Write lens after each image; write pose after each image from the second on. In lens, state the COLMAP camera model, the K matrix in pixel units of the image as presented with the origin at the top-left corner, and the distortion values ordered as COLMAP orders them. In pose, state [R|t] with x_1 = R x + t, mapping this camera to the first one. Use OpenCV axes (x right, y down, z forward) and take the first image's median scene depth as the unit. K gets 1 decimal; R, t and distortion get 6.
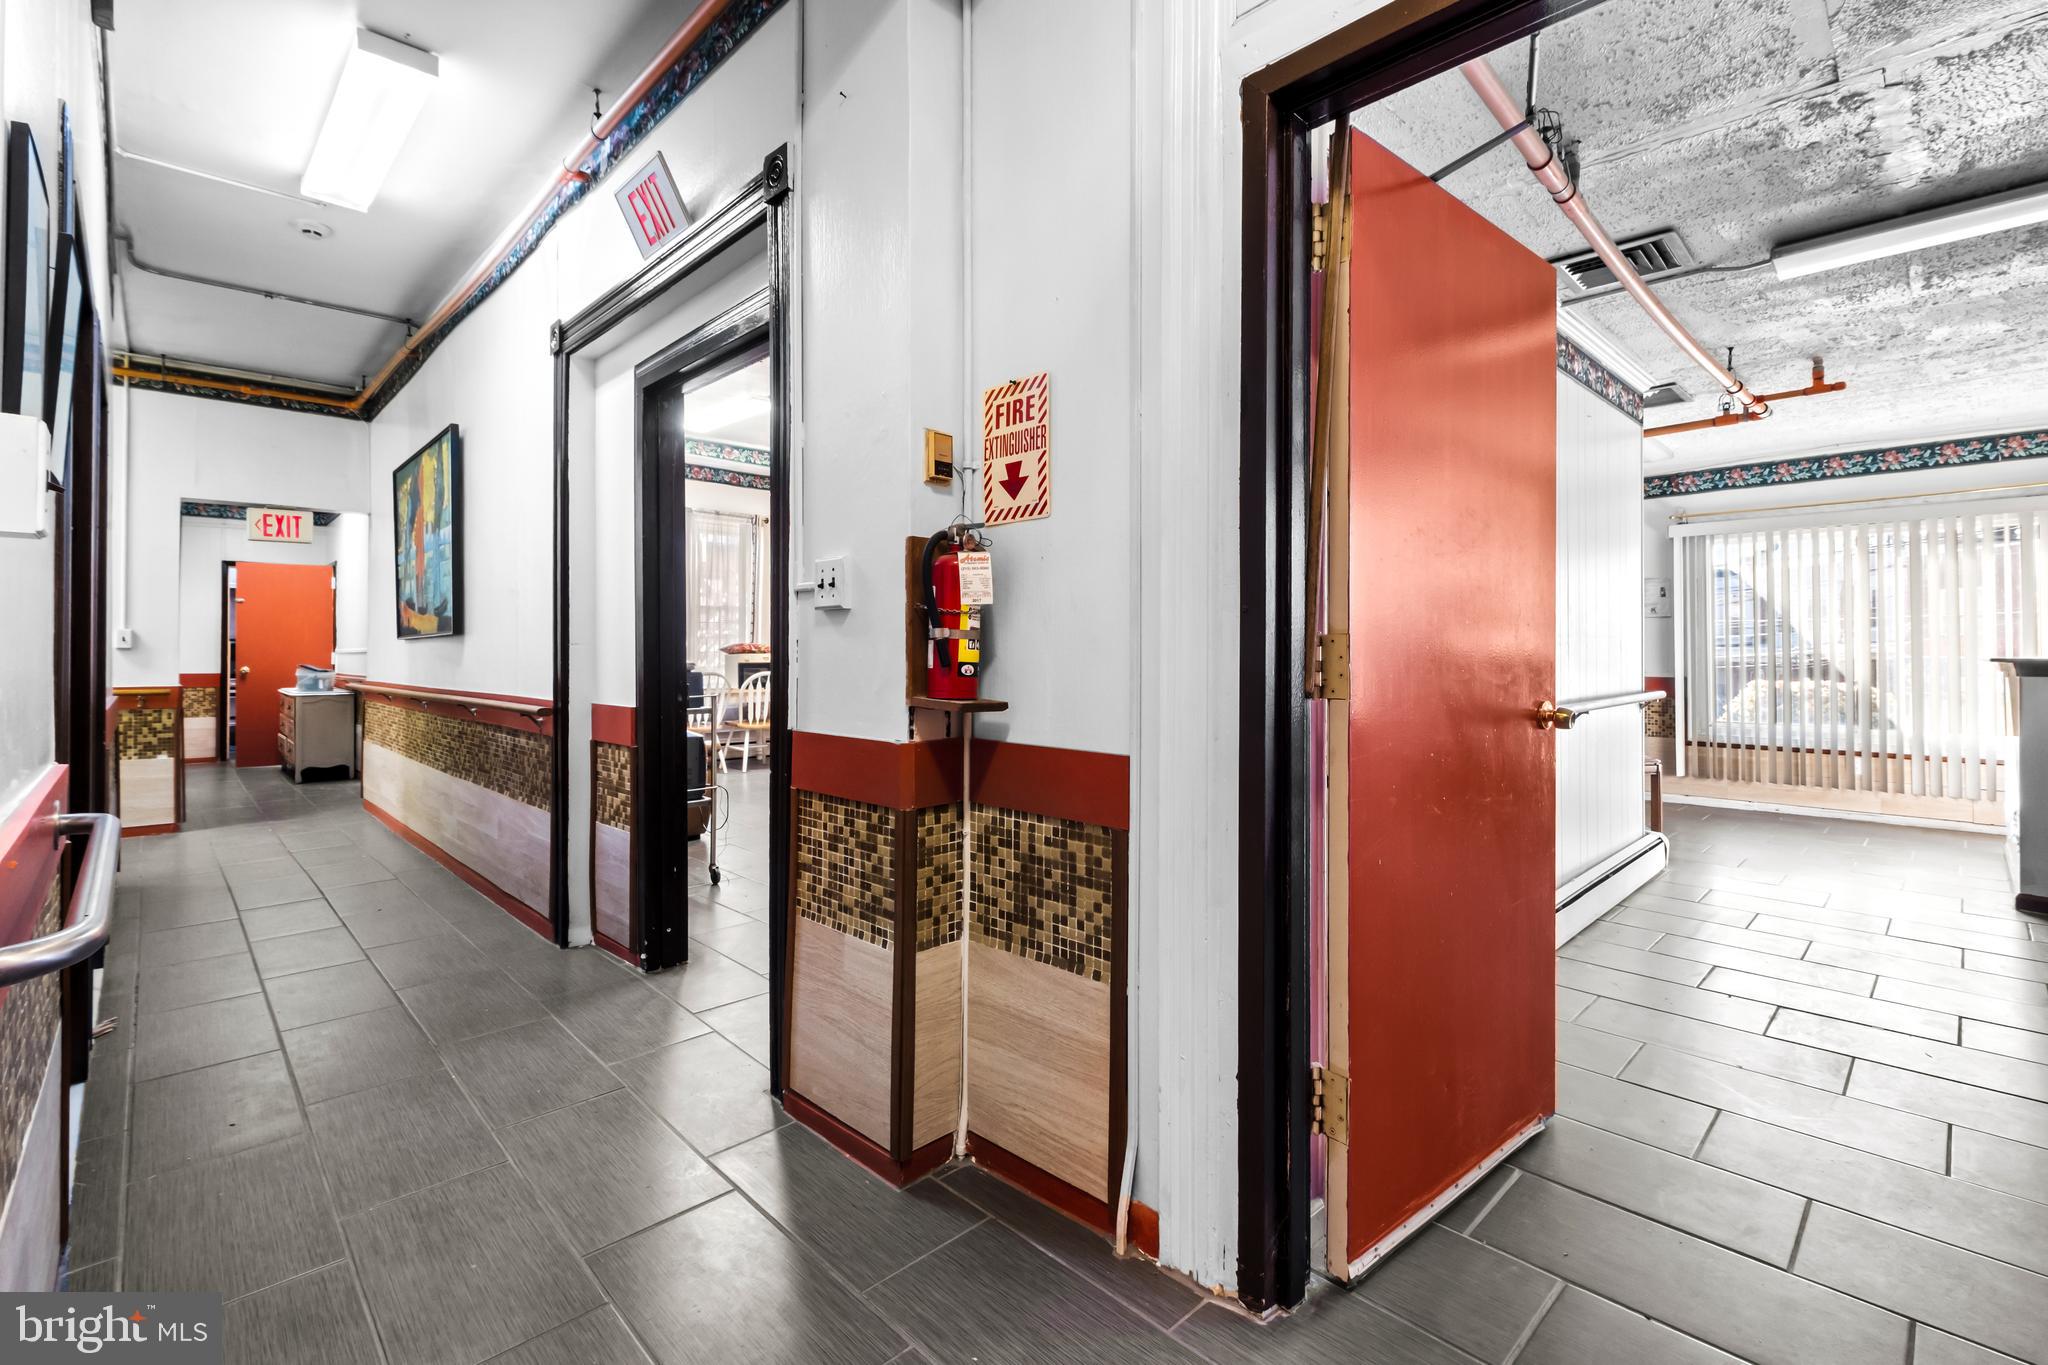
lens RADIAL K [[907.5, 0, 1038.3], [0, 907.5, 645.4], [0, 0, 1]] dist [-0.001984, -0.000487]
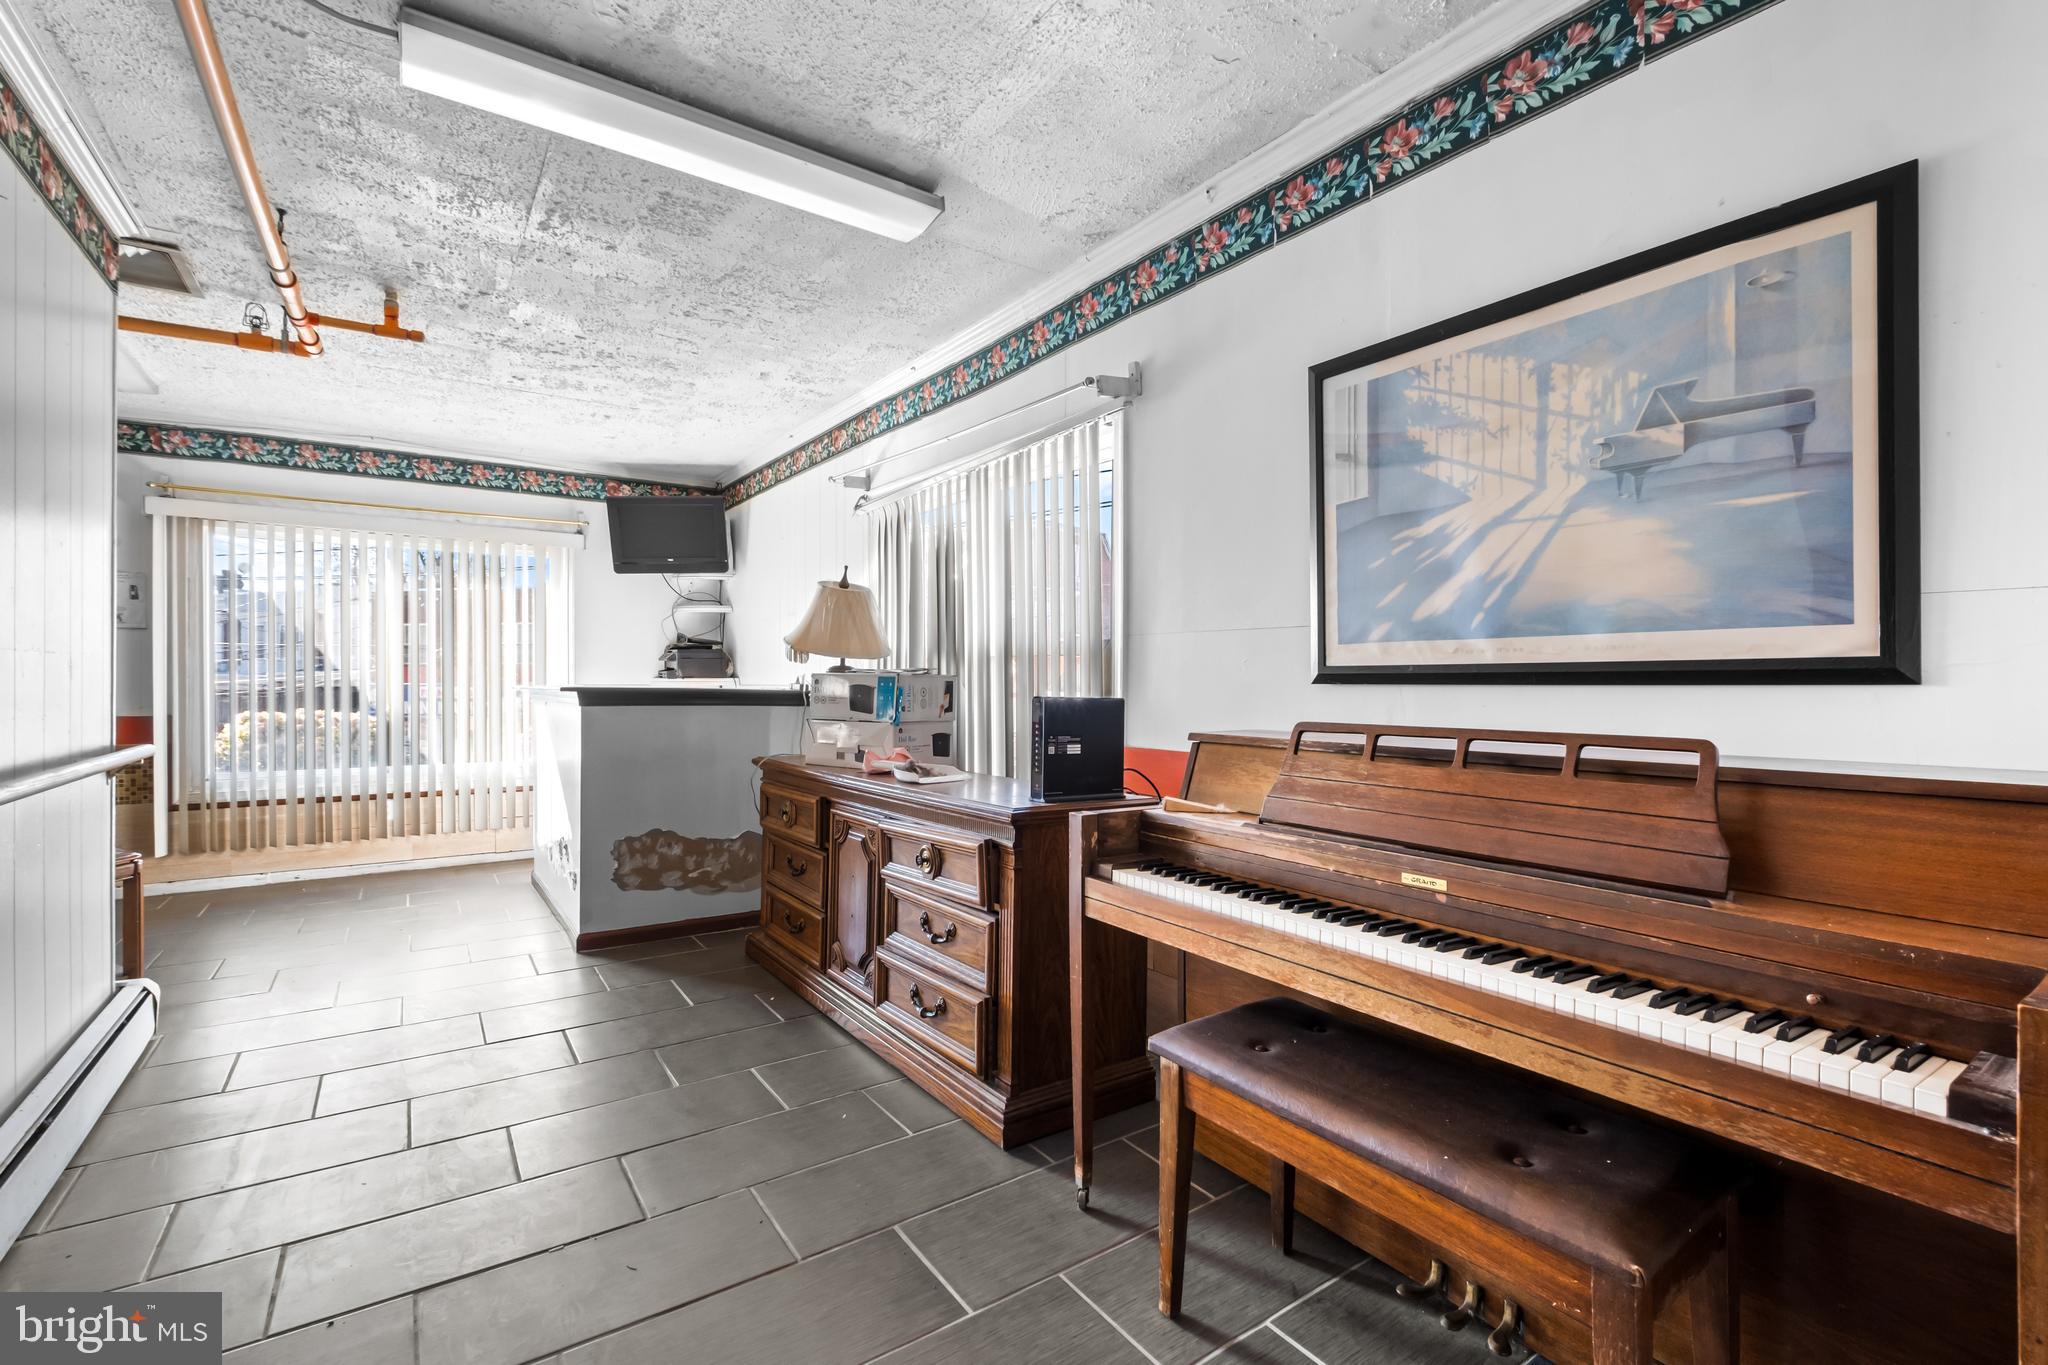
lens RADIAL K [[907.5, 0, 1027.3], [0, 907.5, 681.3], [0, 0, 1]] dist [-0.001984, -0.000487]
pose [[0.170820, 0.001097, 0.985302, 0.147902], [-0.009373, 0.999956, 0.000512, 0.002380], [-0.985258, -0.009323, 0.170822, 0.245994]]
